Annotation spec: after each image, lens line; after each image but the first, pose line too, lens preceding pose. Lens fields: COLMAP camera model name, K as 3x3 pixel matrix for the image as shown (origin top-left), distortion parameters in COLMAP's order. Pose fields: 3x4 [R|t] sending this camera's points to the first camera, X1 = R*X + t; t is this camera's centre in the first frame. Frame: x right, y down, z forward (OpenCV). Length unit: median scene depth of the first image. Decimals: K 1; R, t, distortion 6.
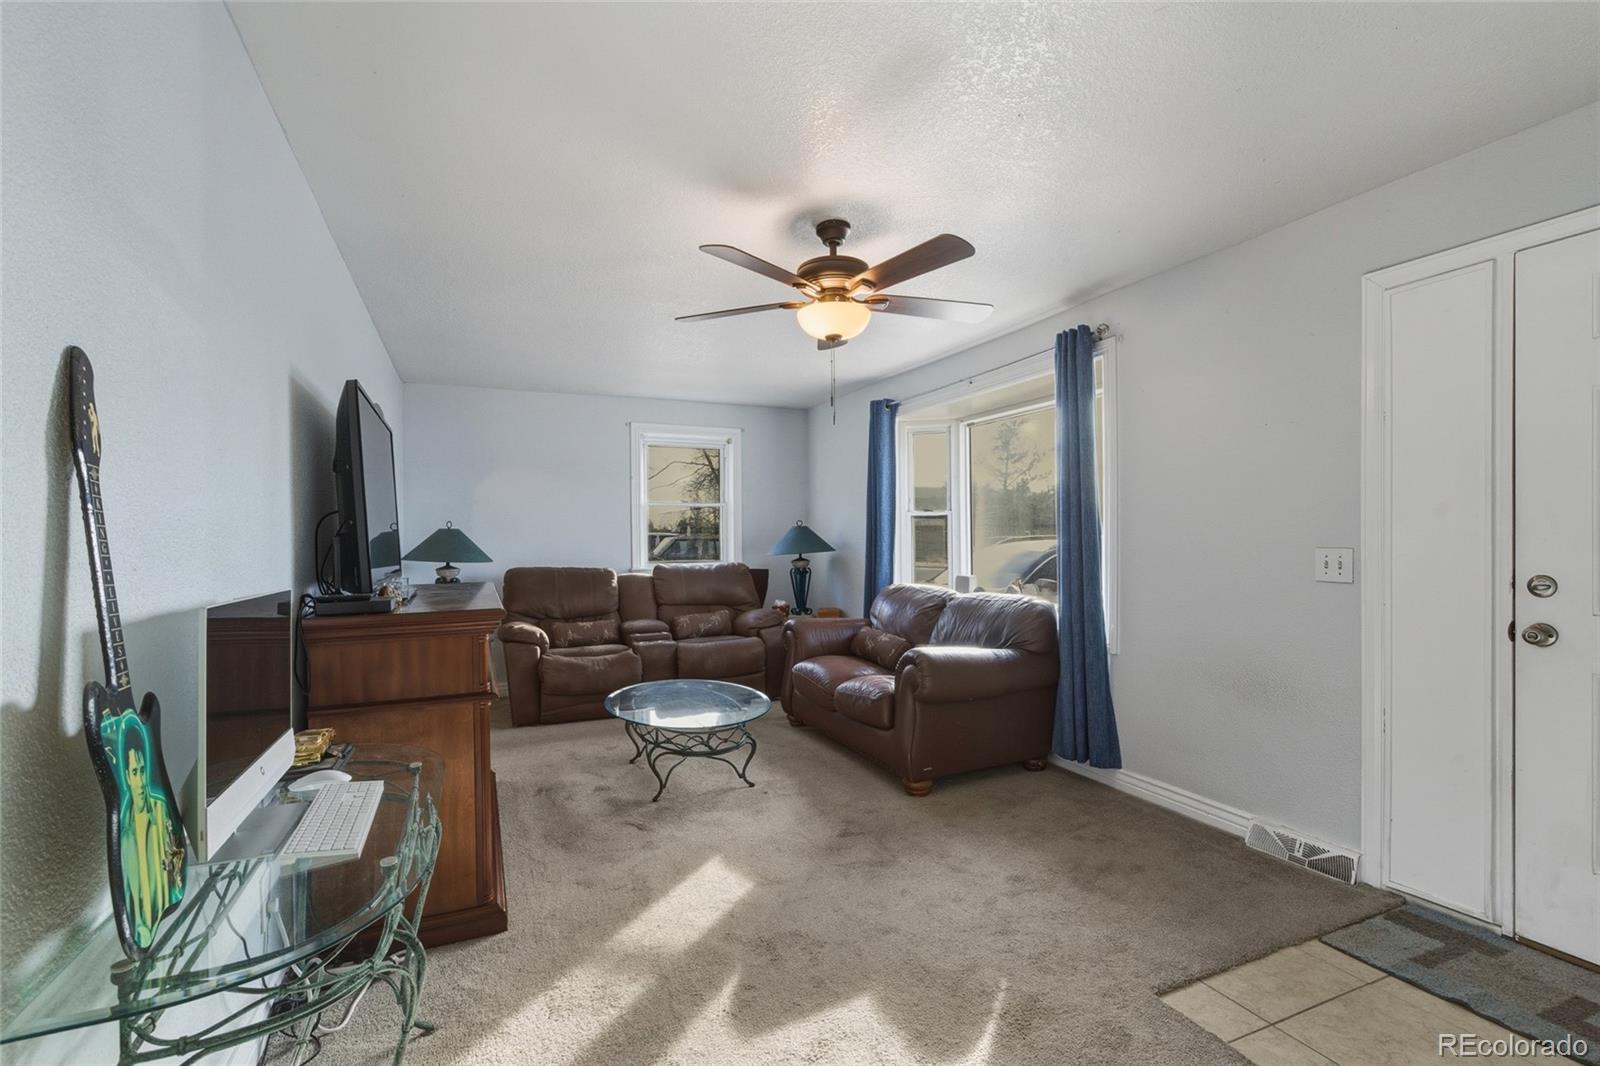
lens RADIAL K [[723.3, 0, 797.8], [0, 723.3, 549.4], [0, 0, 1]] dist [0.000752, 0.000073]
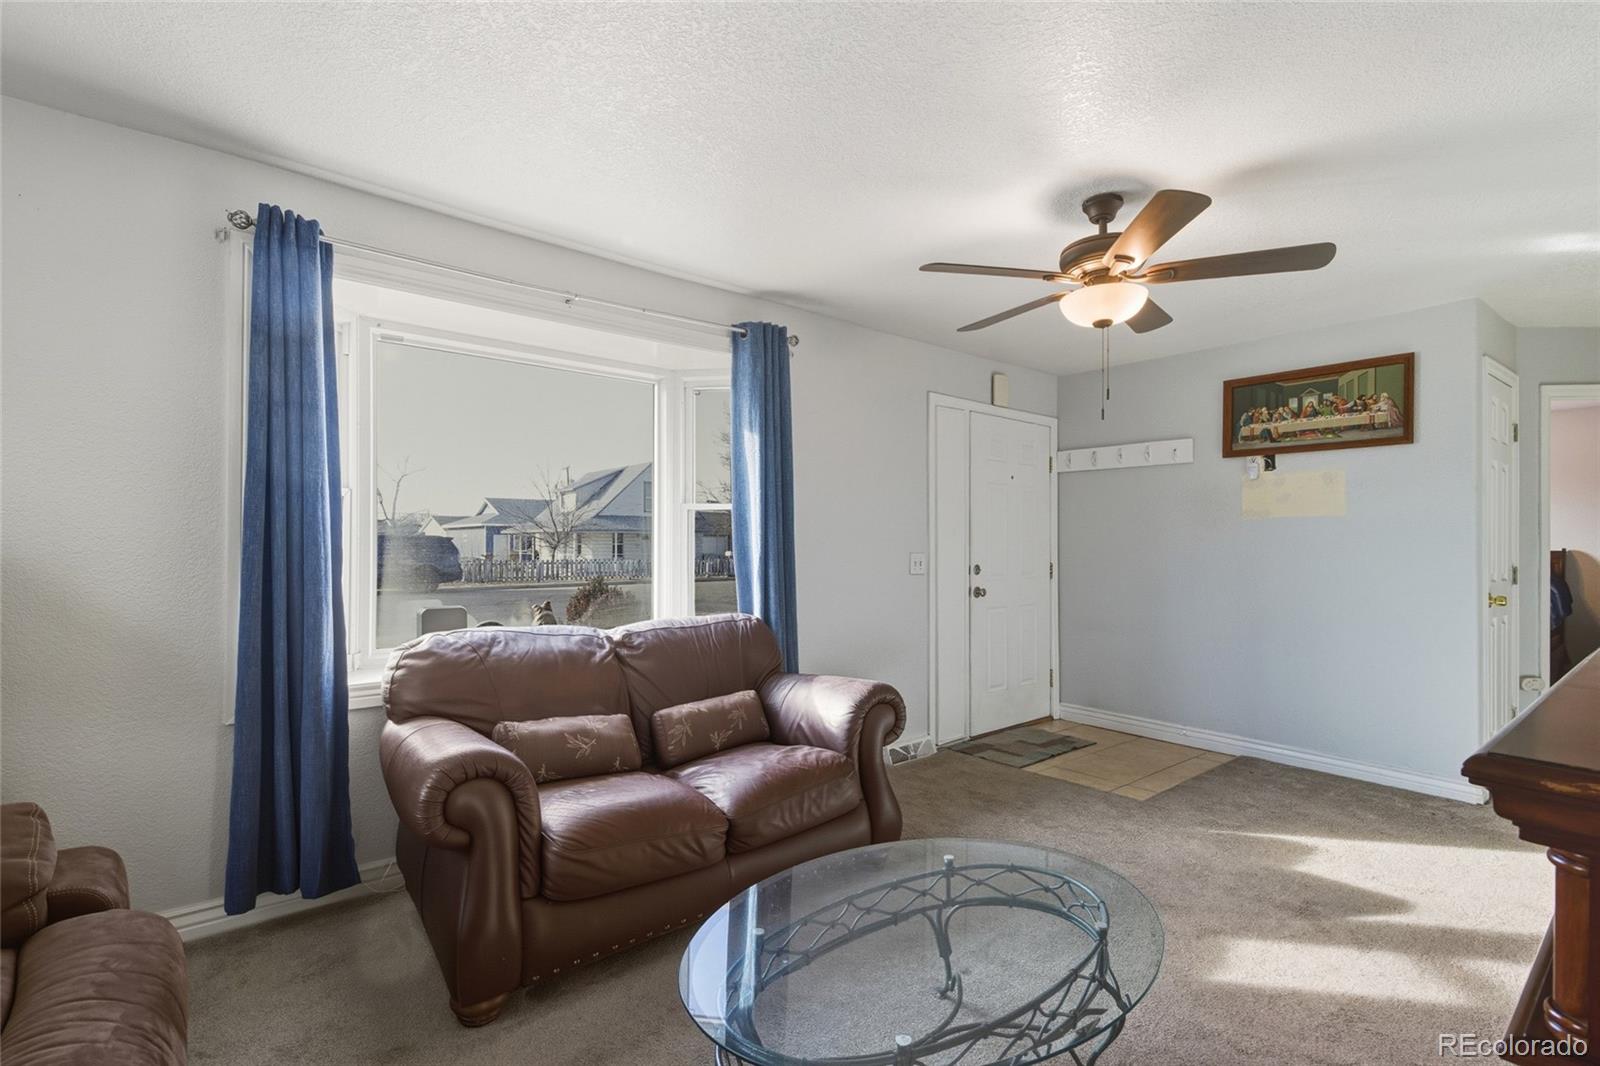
lens RADIAL K [[737.2, 0, 807.2], [0, 737.2, 543.2], [0, 0, 1]] dist [-0.001707, -0.000076]
pose [[-0.280925, 0.008433, 0.959693, -0.460616], [0.015010, 0.999878, -0.004392, -0.012218], [-0.959612, 0.013171, -0.281017, 1.023226]]
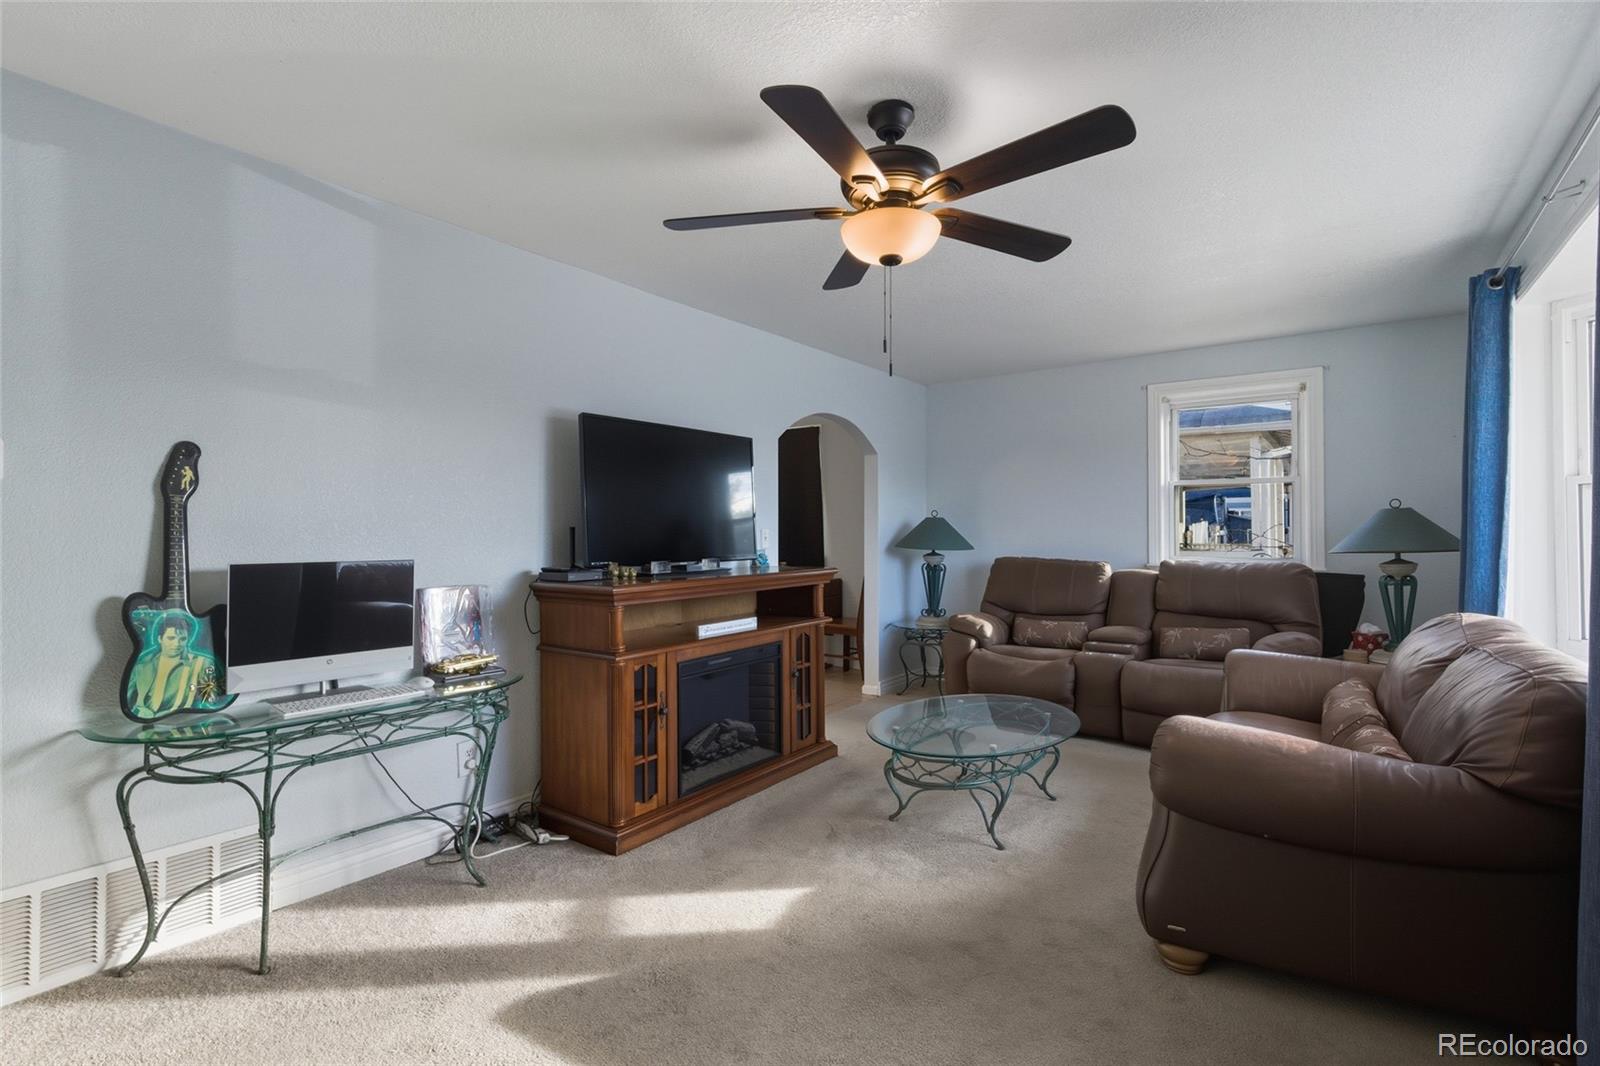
lens RADIAL K [[739.0, 0, 800.0], [0, 739.0, 533.0], [0, 0, 1]] dist [-0.001412, -0.000053]
pose [[0.495913, 0.009942, -0.868315, 0.420668], [-0.015301, 0.999879, 0.002709, -0.006701], [0.868237, 0.011942, 0.496005, 0.344810]]
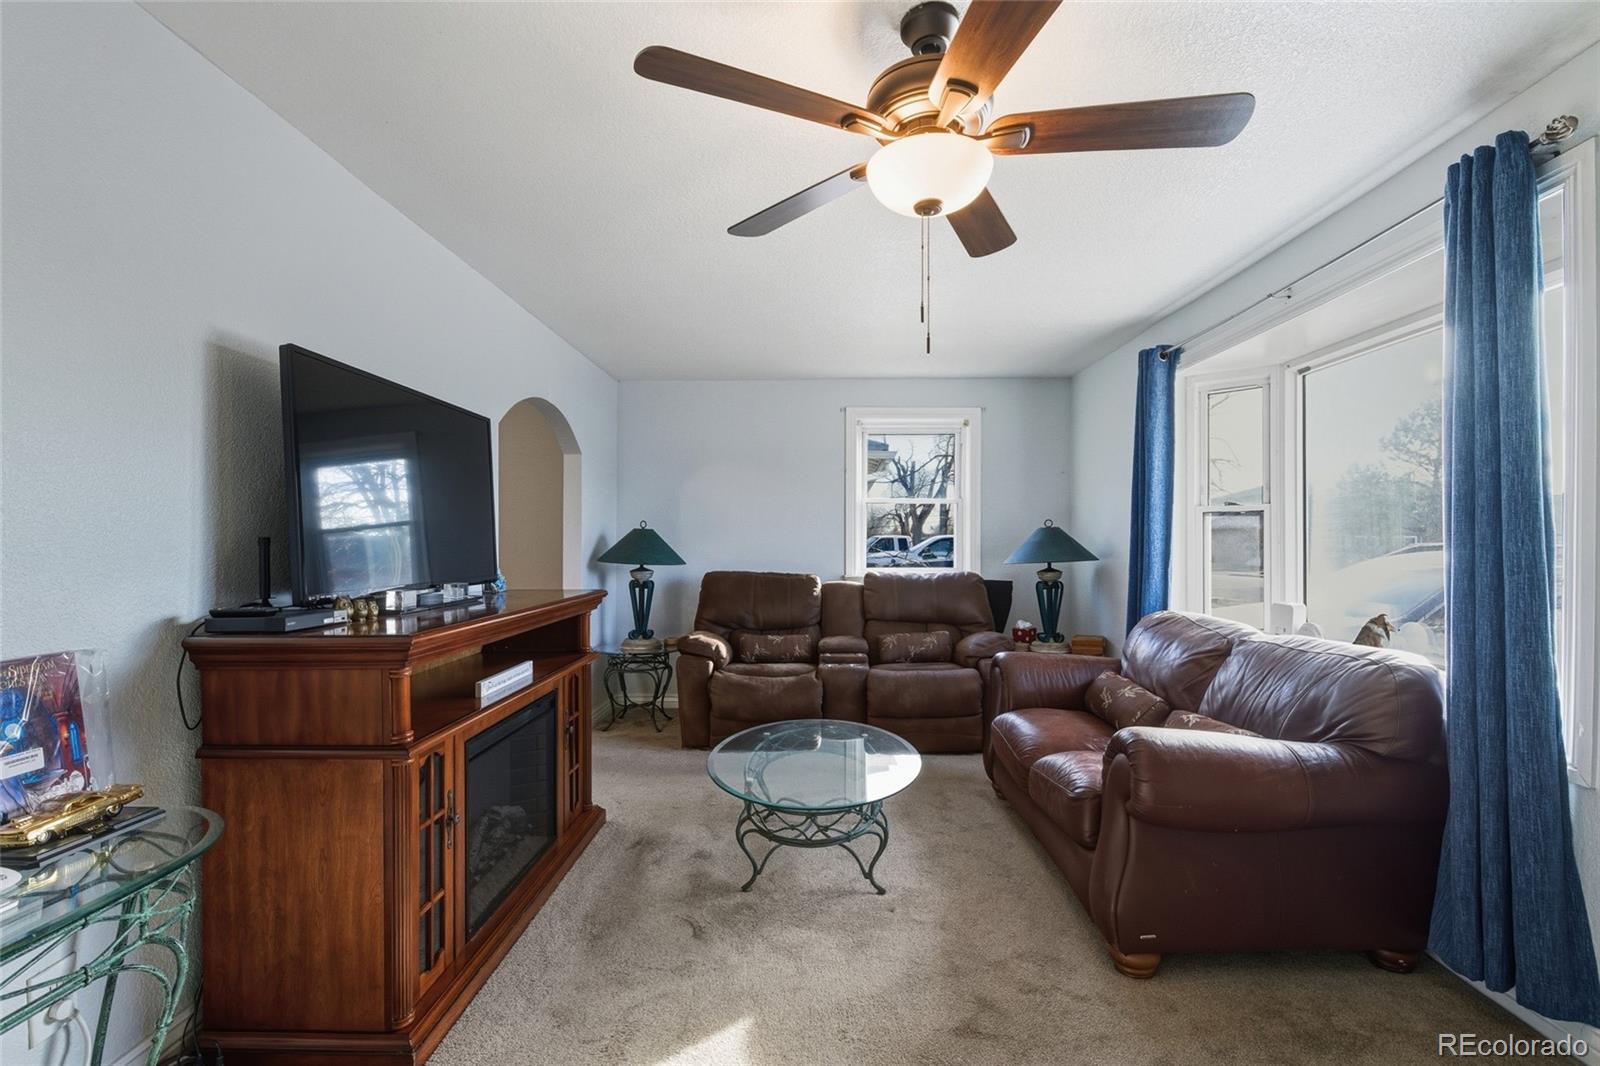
lens RADIAL K [[726.0, 0, 800.5], [0, 726.0, 545.3], [0, 0, 1]] dist [0.001358, 0.000055]
pose [[0.902978, 0.012739, -0.429499, 0.135845], [-0.016711, 0.999845, -0.005479, -0.005715], [0.429363, 0.012125, 0.903051, 0.264619]]
